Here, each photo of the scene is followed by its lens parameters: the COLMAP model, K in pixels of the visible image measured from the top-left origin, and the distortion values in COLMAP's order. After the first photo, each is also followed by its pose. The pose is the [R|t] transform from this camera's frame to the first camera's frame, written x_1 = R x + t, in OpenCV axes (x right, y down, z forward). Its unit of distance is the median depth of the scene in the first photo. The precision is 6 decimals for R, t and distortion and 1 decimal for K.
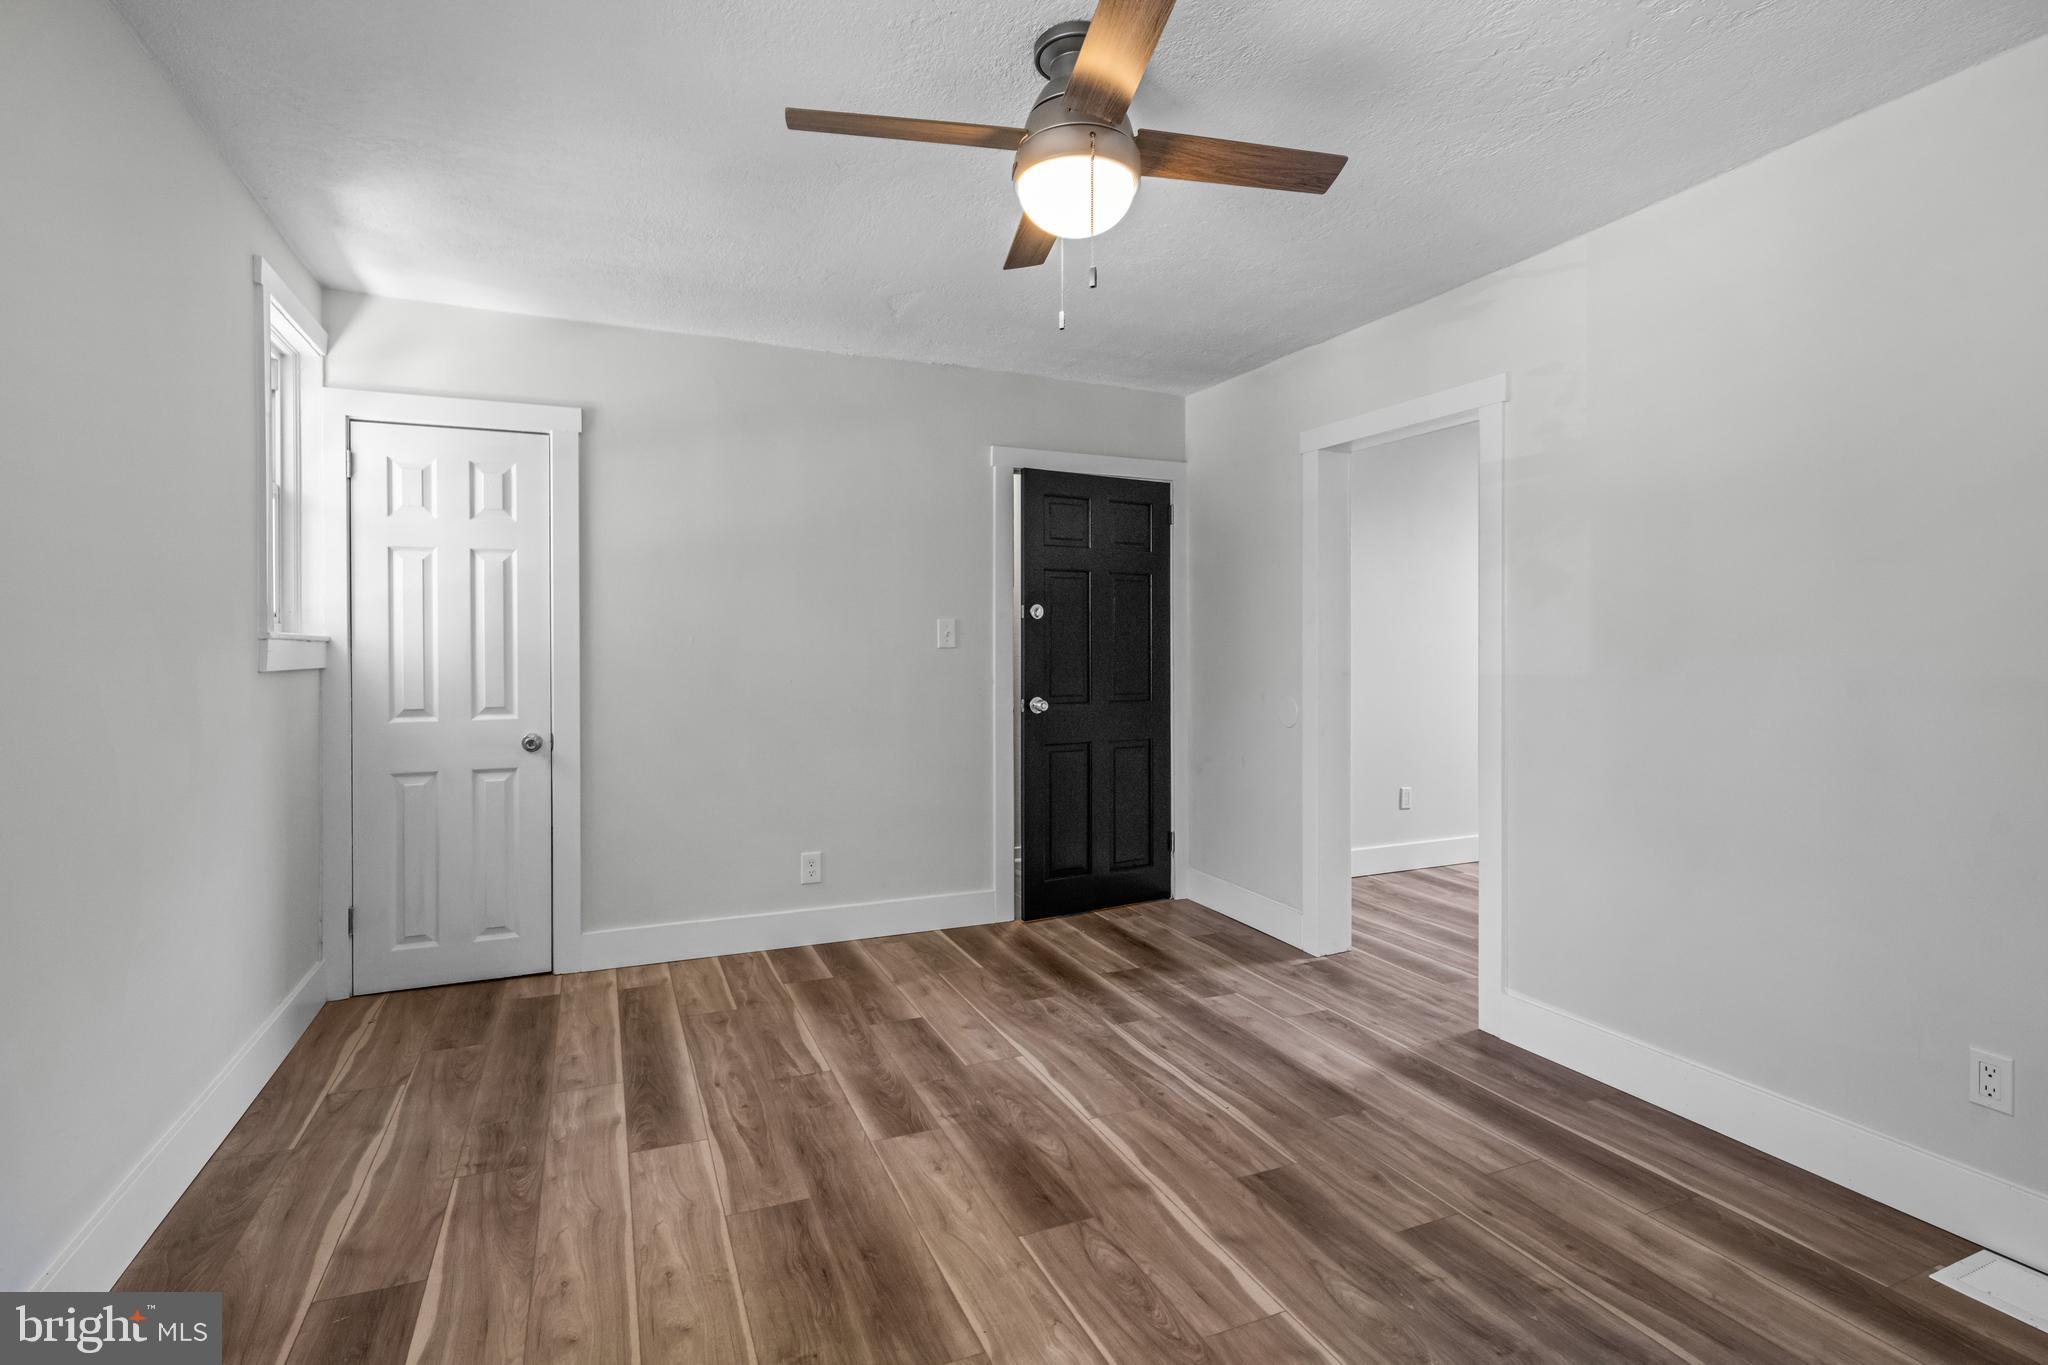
lens RADIAL K [[986.4, 0, 1029.6], [0, 986.4, 658.9], [0, 0, 1]] dist [0.002316, -0.000546]
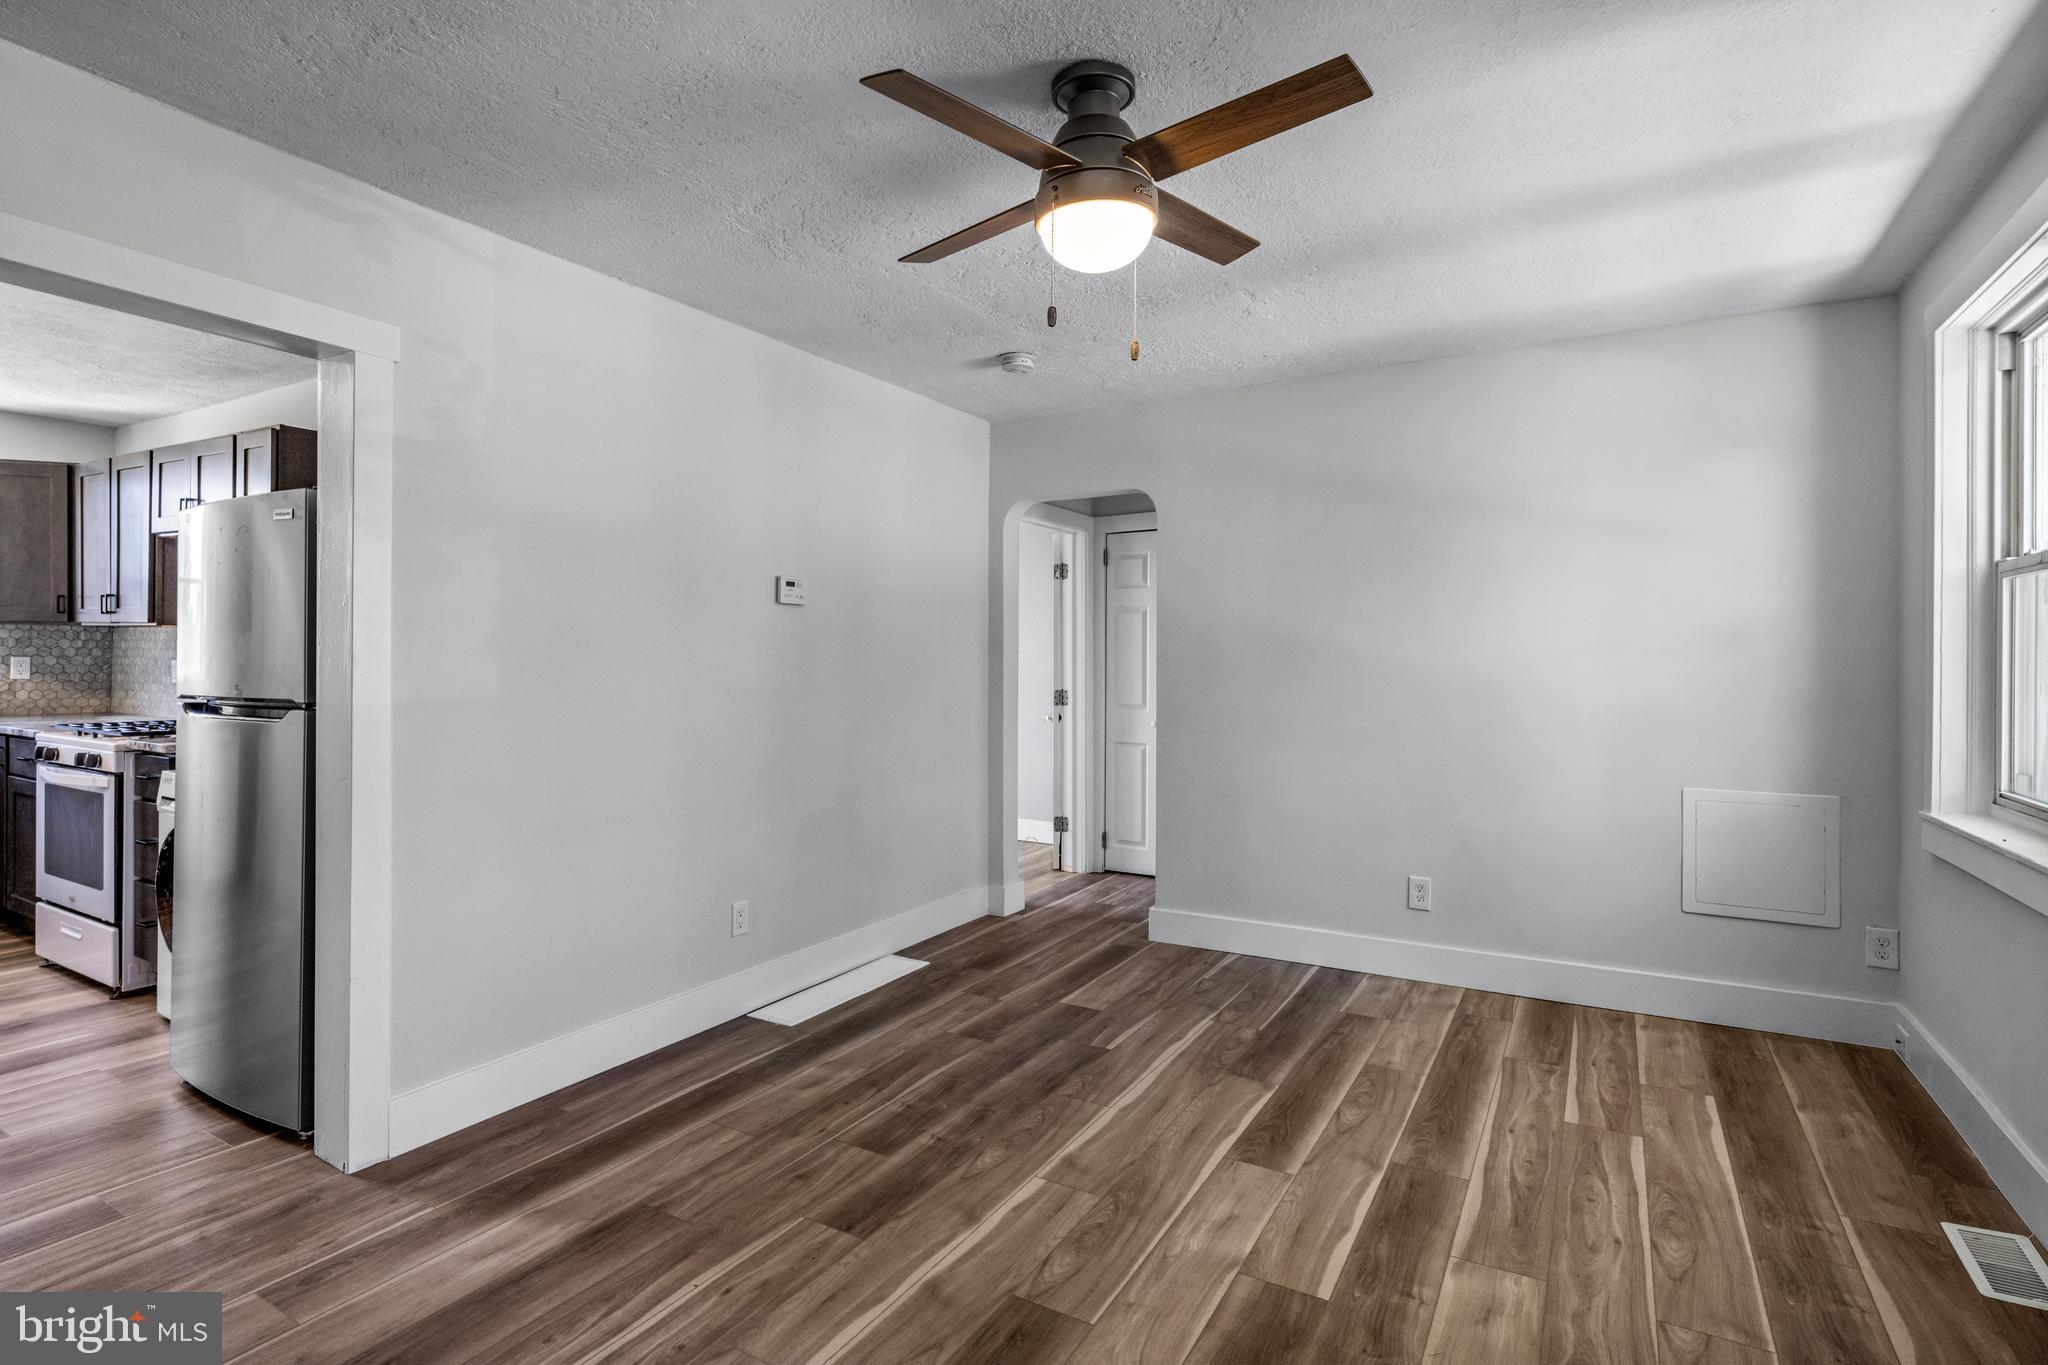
lens RADIAL K [[986.4, 0, 1029.6], [0, 986.4, 658.9], [0, 0, 1]] dist [0.002316, -0.000546]
pose [[-0.587582, 0.000448, 0.809165, -0.652310], [0.004399, 0.999987, 0.002641, -0.026311], [-0.809153, 0.005111, -0.587576, 1.446278]]
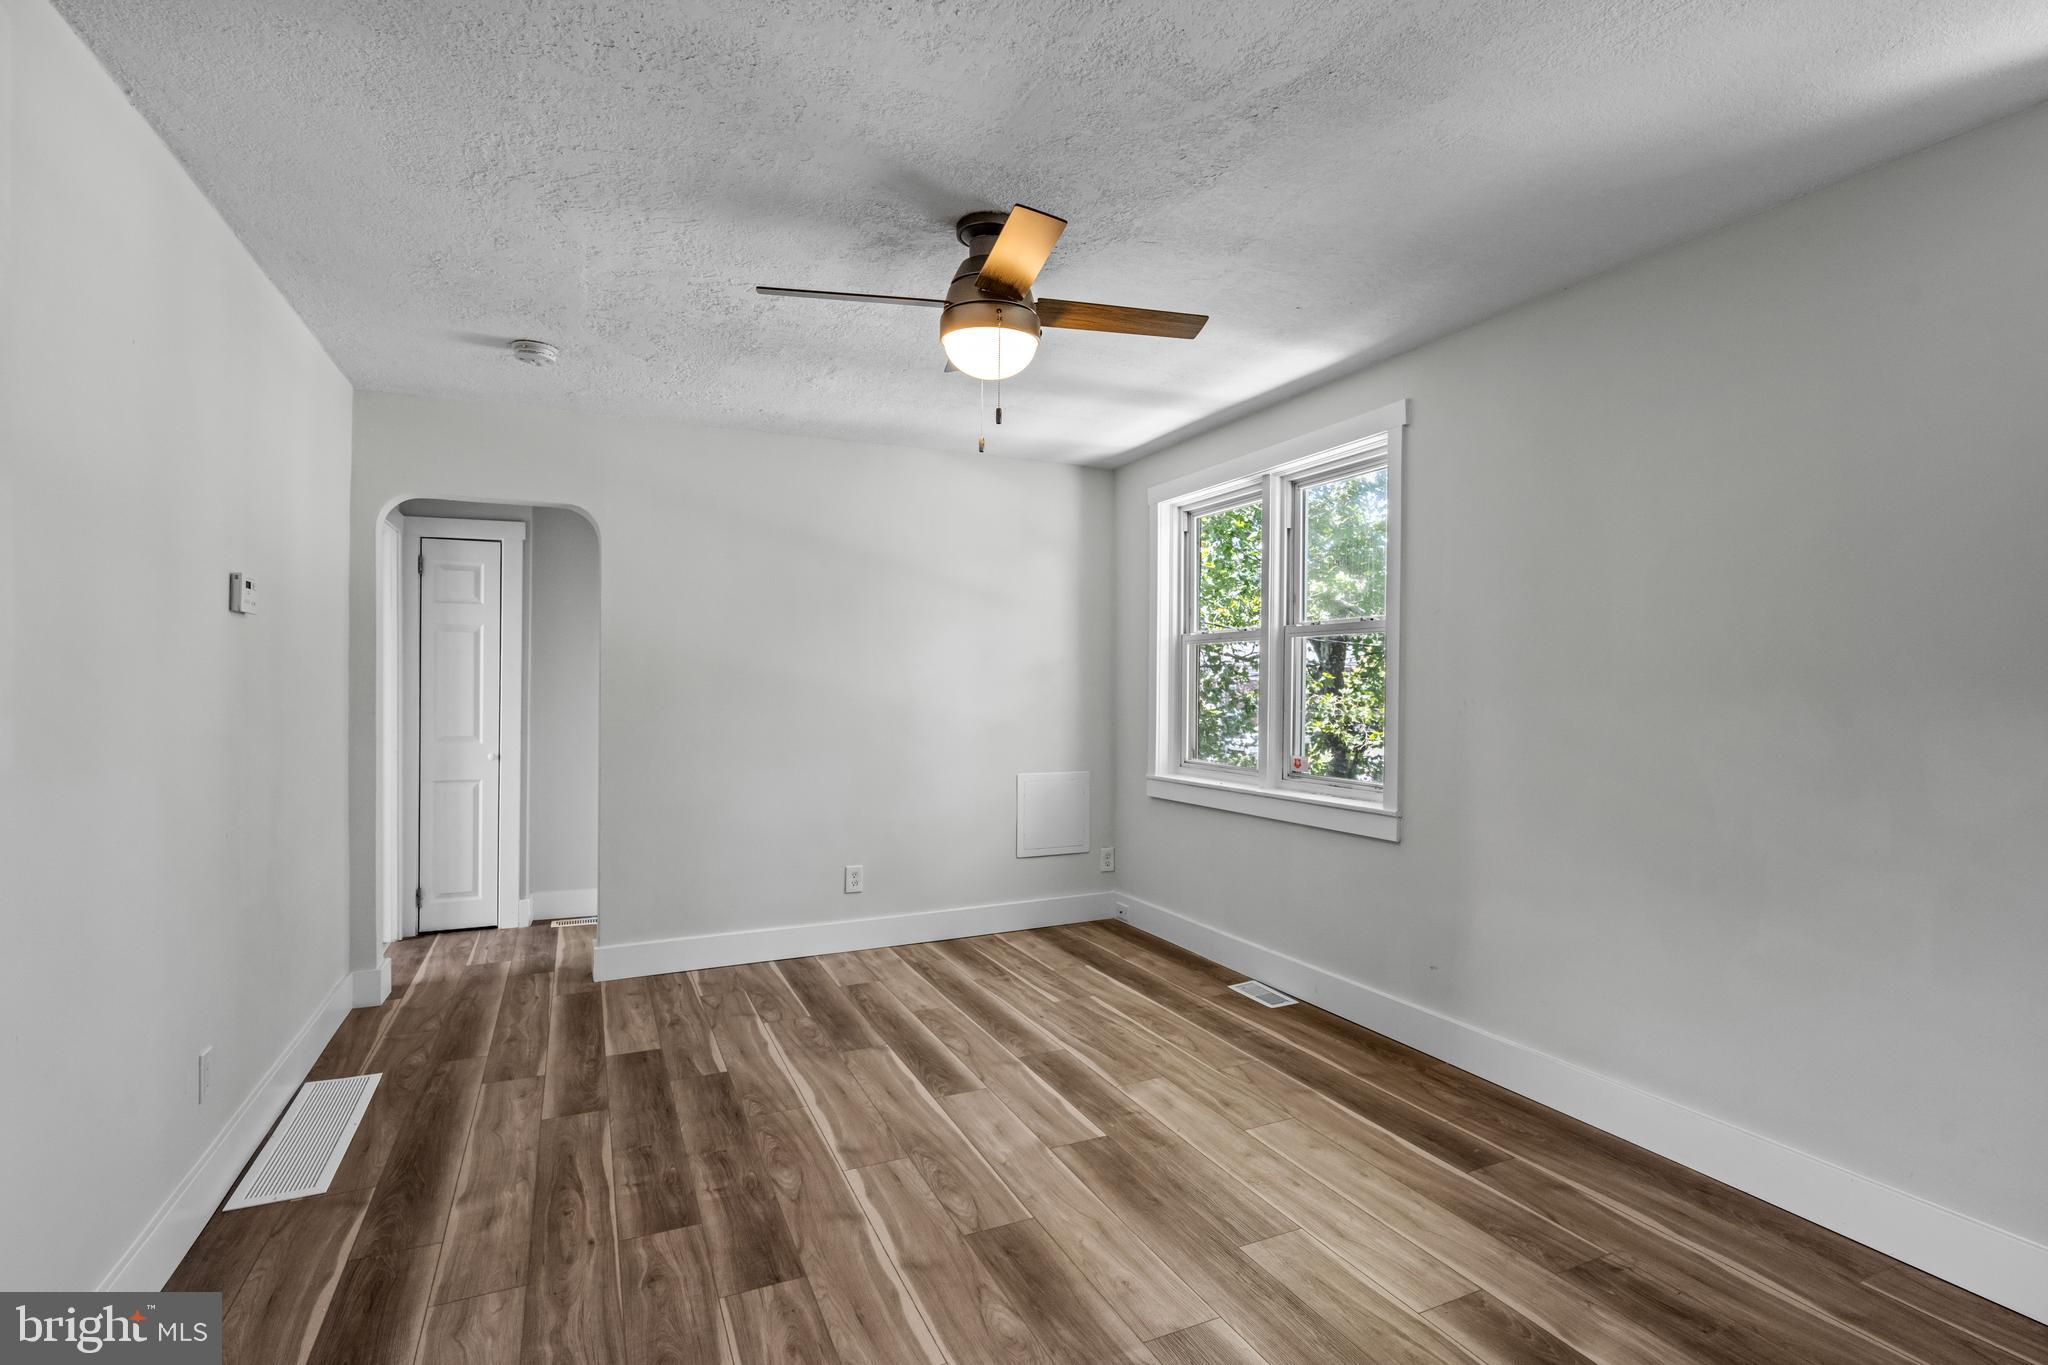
lens RADIAL K [[972.7, 0, 1024.0], [0, 972.7, 682.5], [0, 0, 1]] dist [0.002242, -0.000216]
pose [[-0.999885, -0.003957, -0.014672, 0.017207], [-0.004090, 0.999951, 0.009061, -0.048071], [0.014636, 0.009120, -0.999851, 1.958408]]
